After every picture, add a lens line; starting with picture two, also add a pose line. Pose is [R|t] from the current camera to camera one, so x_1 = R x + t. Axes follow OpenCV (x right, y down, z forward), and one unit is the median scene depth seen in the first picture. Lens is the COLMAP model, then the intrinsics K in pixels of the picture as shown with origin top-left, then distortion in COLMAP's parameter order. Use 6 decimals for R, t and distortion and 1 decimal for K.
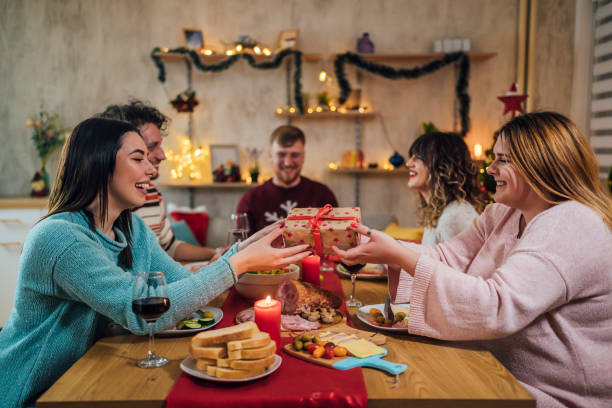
lens RADIAL K [[621.7, 0, 306.0], [0, 621.7, 204.0], [0, 0, 1]] dist [0.077549, 0.009499]
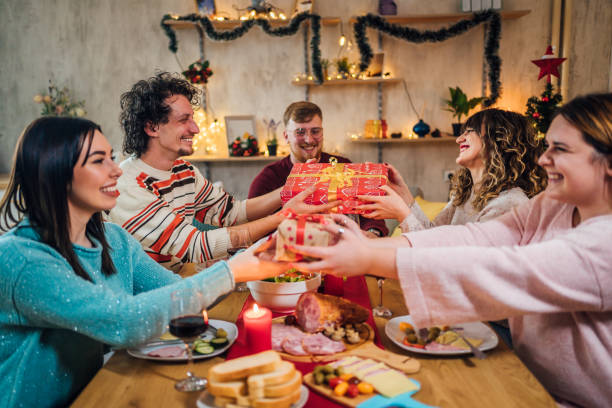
lens RADIAL K [[621.7, 0, 306.0], [0, 621.7, 204.0], [0, 0, 1]] dist [0.077549, 0.009499]
pose [[0.999283, -0.016422, -0.034109, 0.000191], [0.018745, 0.997444, 0.068952, -0.025772], [0.032889, -0.069542, 0.997037, 0.039905]]
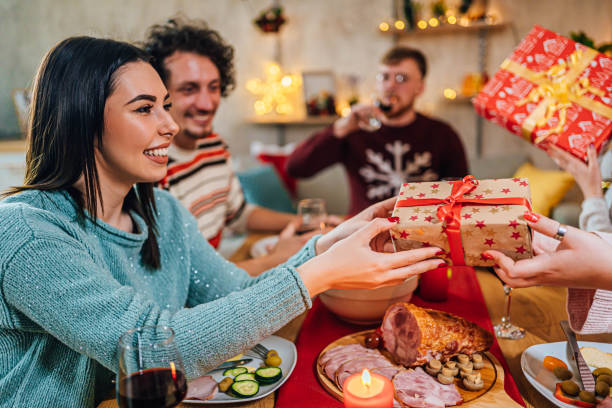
lens RADIAL K [[632.6, 0, 298.7], [0, 632.6, 201.3], [0, 0, 1]] dist [0.006869, 0.149434]
pose [[0.984929, 0.003323, -0.172926, -0.008110], [0.016545, 0.993420, 0.113323, -0.018514], [0.172165, -0.114477, 0.978394, 0.146360]]
